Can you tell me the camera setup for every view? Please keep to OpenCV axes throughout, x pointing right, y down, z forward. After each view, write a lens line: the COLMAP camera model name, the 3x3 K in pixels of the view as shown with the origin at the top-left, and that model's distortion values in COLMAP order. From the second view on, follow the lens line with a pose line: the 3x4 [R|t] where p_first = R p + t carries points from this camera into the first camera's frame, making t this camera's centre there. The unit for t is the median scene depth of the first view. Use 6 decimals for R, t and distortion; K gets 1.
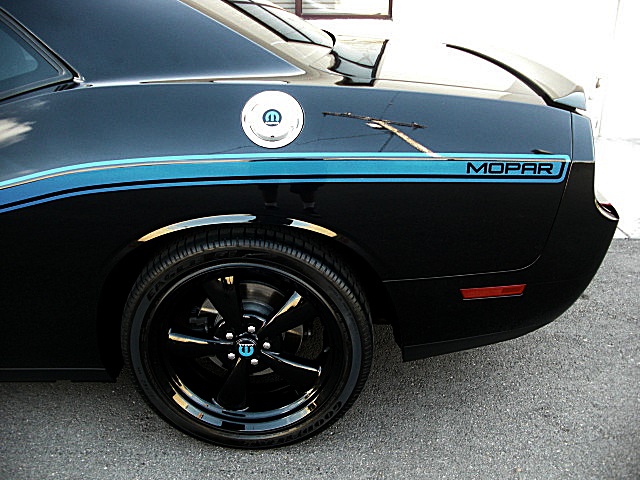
lens RADIAL K [[637.5, 0, 320.0], [0, 637.5, 240.0], [0, 0, 1]] dist [-0.195778, 0.143831]
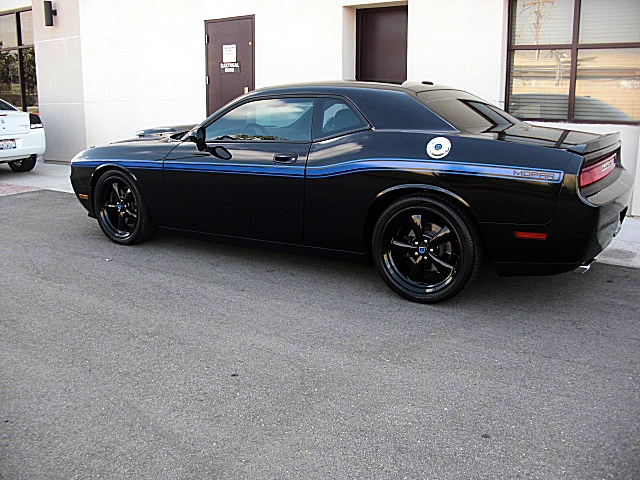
lens RADIAL K [[637.5, 0, 320.0], [0, 637.5, 240.0], [0, 0, 1]] dist [-0.195778, 0.143831]
pose [[0.835319, 0.119603, -0.536597, 0.799923], [-0.193505, 0.977553, -0.083341, 0.404261], [0.514584, 0.173451, 0.839713, -1.101661]]
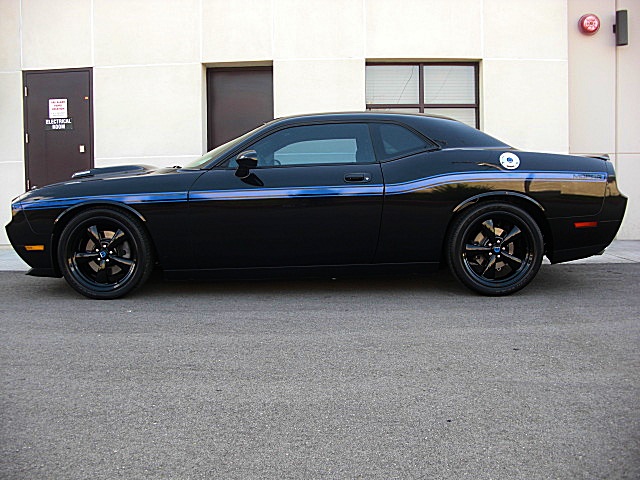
lens RADIAL K [[637.5, 0, 320.0], [0, 637.5, 240.0], [0, 0, 1]] dist [-0.195778, 0.143831]
pose [[0.999859, -0.015284, 0.007002, -0.883560], [0.016640, 0.959081, -0.282642, 0.874086], [-0.002396, 0.282718, 0.959200, -1.525146]]
